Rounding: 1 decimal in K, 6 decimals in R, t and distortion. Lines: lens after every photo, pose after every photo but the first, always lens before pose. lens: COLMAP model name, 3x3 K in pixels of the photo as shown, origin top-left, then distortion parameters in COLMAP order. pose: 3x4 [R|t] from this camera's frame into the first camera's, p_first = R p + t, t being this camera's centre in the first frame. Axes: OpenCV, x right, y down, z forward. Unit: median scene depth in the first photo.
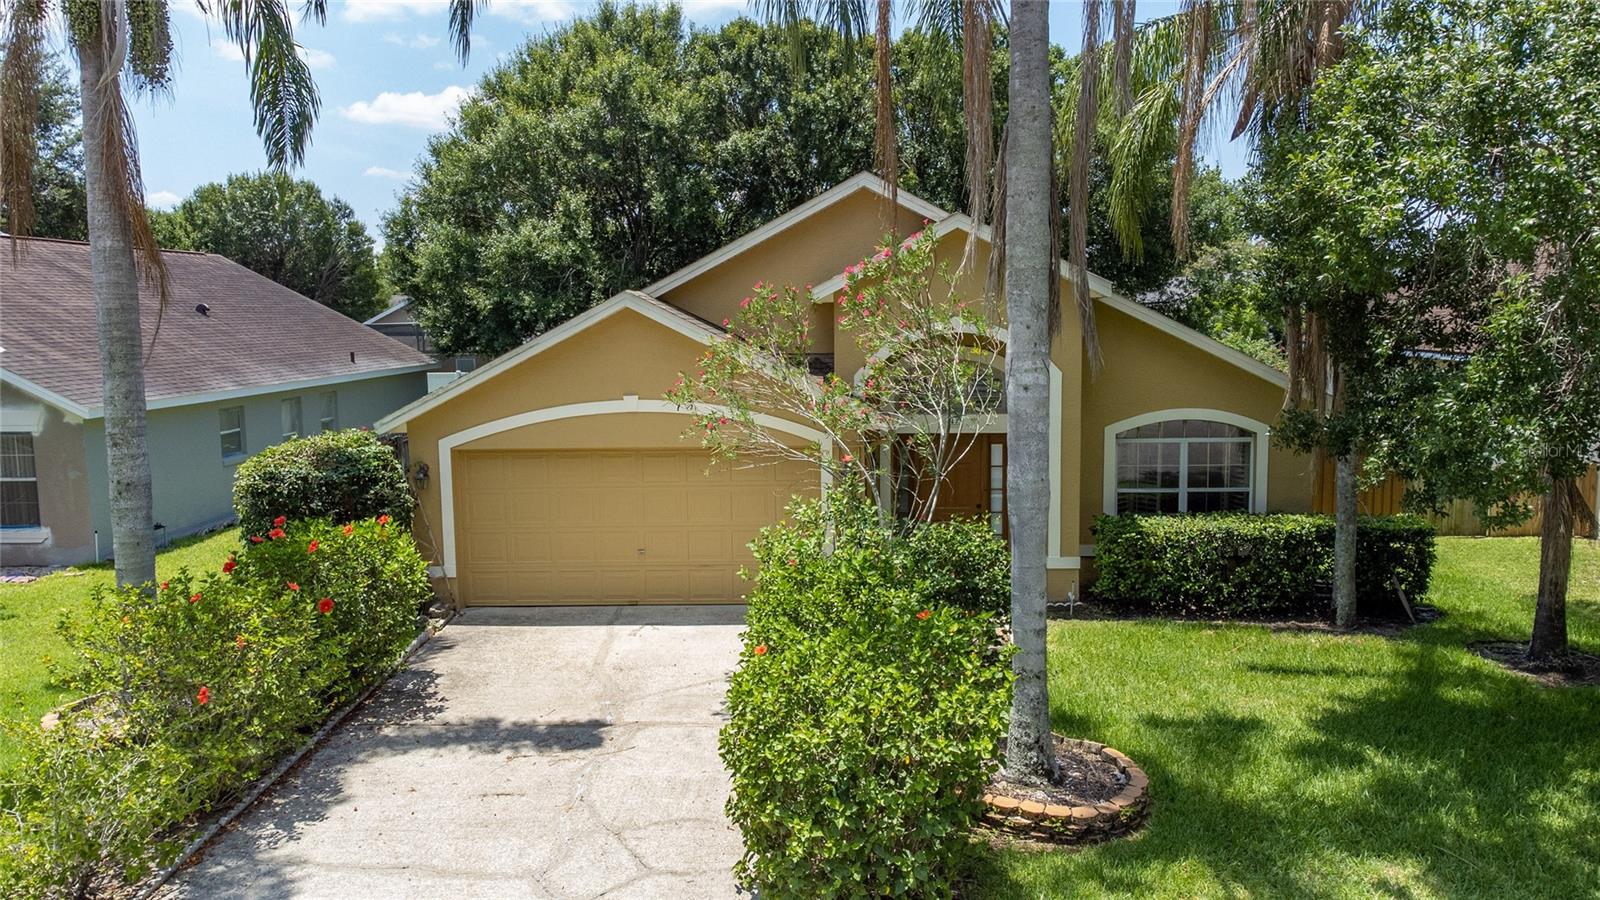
lens RADIAL K [[1159.0, 0, 800.0], [0, 1159.0, 450.0], [0, 0, 1]] dist [0.035904, 0.006293]
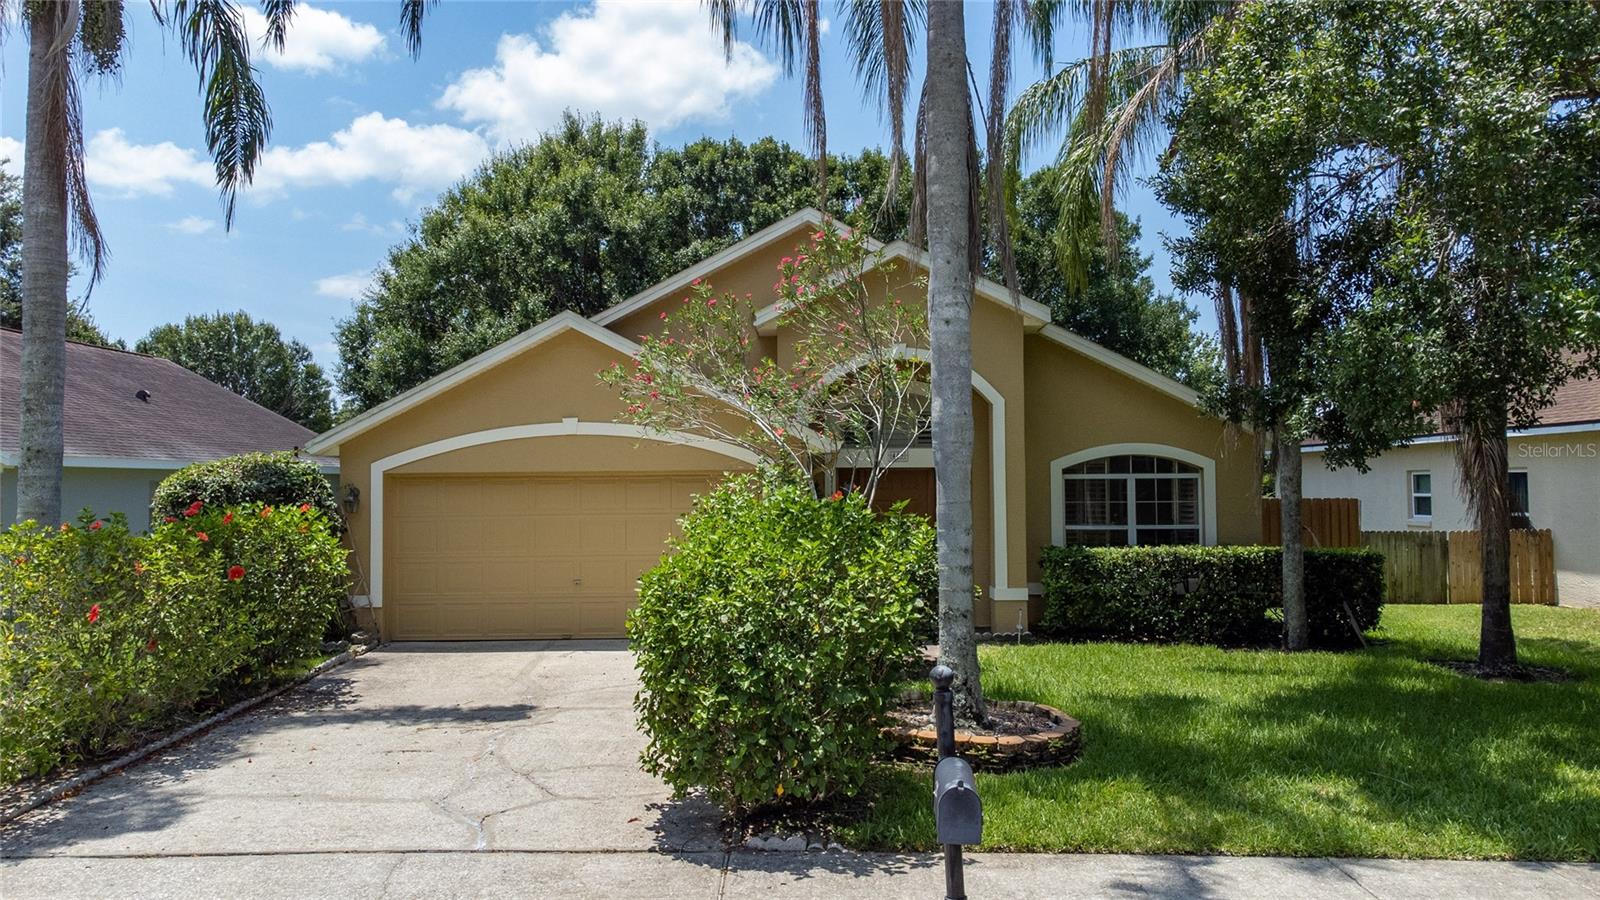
lens RADIAL K [[1199.6, 0, 800.0], [0, 1199.6, 450.0], [0, 0, 1]] dist [0.036415, 0.004598]
pose [[0.999705, 0.007784, 0.023012, 0.025264], [-0.004348, 0.989308, -0.145775, 0.124822], [-0.023901, 0.145632, 0.989050, -0.010577]]
